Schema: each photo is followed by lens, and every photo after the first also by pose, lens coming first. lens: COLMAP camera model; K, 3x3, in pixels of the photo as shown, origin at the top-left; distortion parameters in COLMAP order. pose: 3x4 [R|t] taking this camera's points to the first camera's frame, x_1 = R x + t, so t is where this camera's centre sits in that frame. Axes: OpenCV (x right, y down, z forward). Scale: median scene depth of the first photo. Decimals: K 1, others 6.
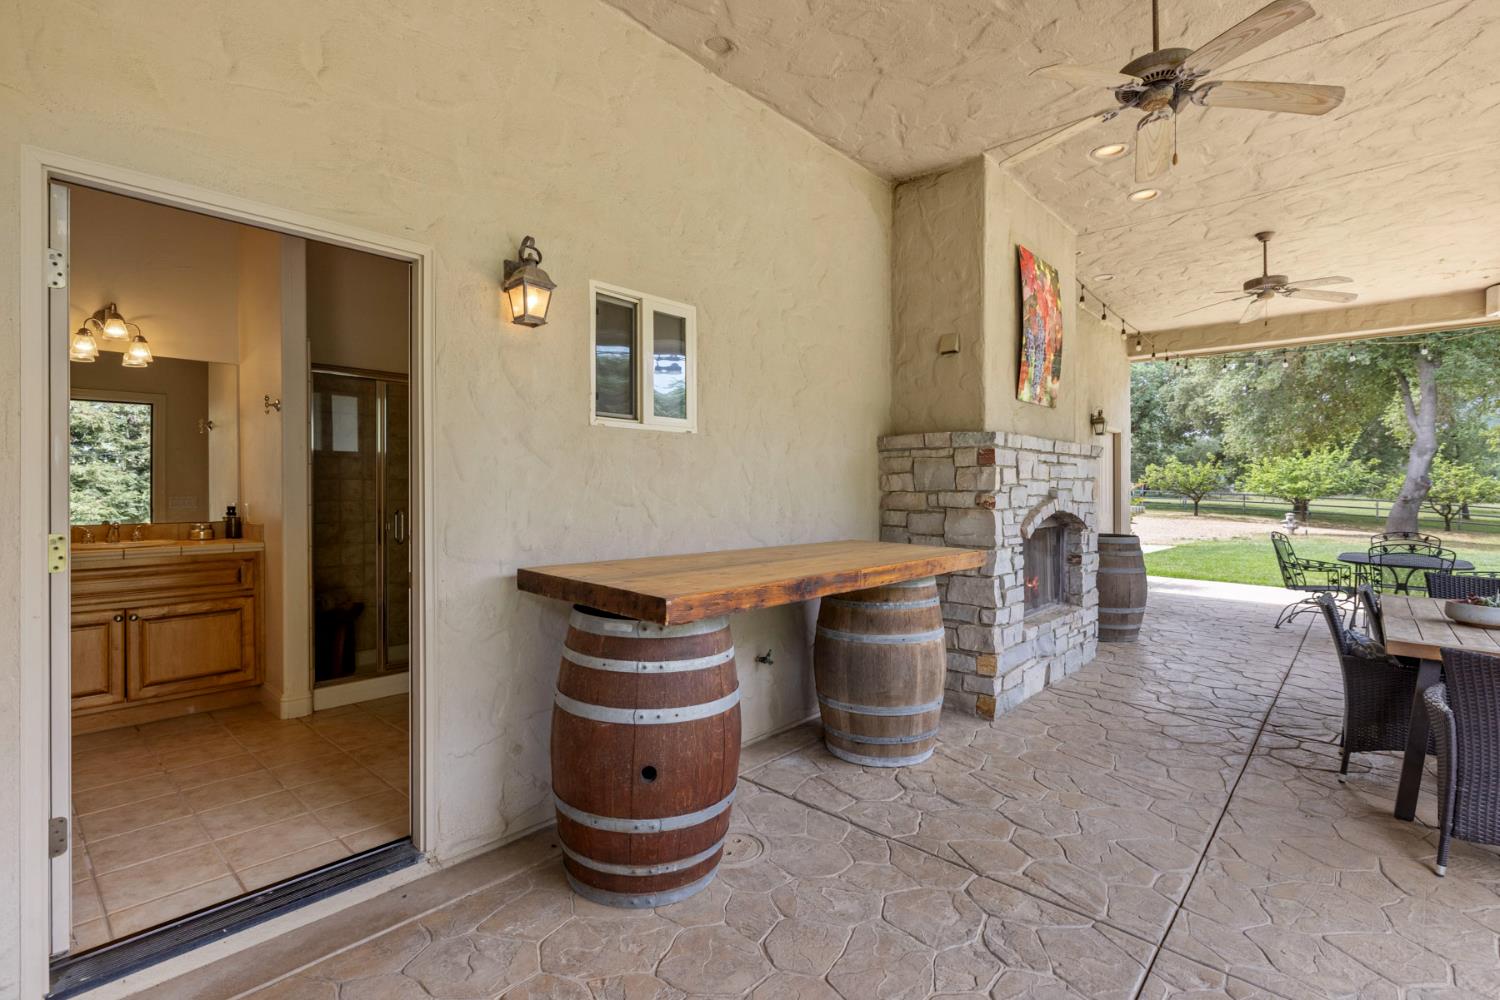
lens RADIAL K [[706.3, 0, 747.8], [0, 706.3, 490.8], [0, 0, 1]] dist [-0.003717, 0.001195]
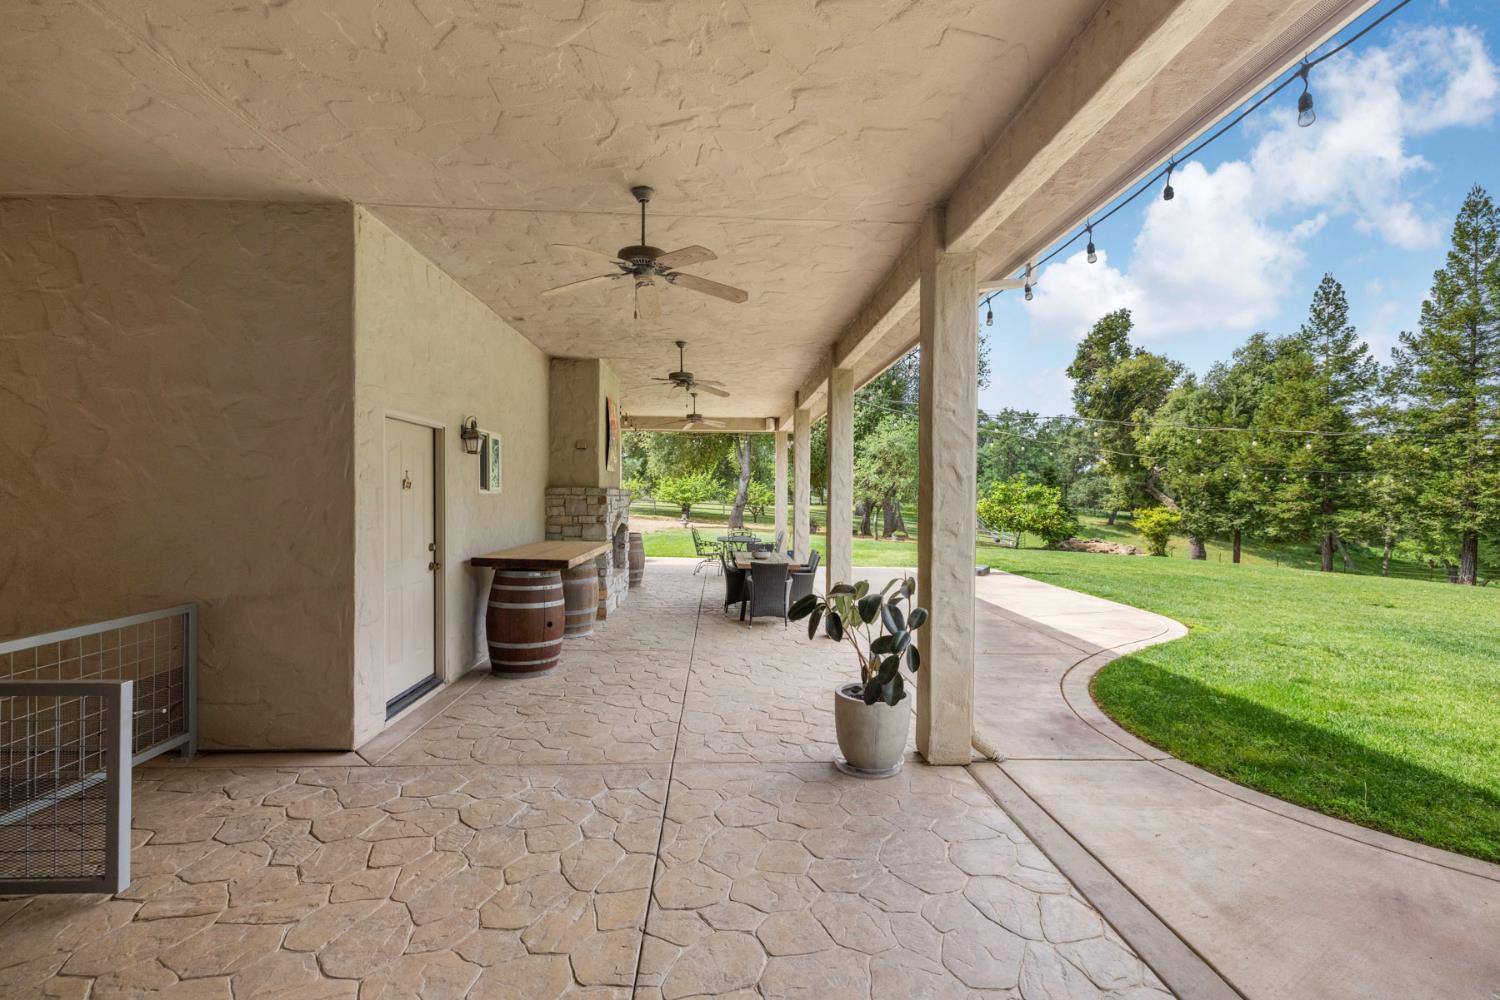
lens RADIAL K [[627.9, 0, 750.8], [0, 627.9, 497.1], [0, 0, 1]] dist [-0.002362, -0.000156]
pose [[0.715106, -0.000630, 0.699016, -0.690573], [-0.000537, 0.999999, 0.001450, -0.059127], [-0.699016, -0.001412, 0.715105, -0.711635]]
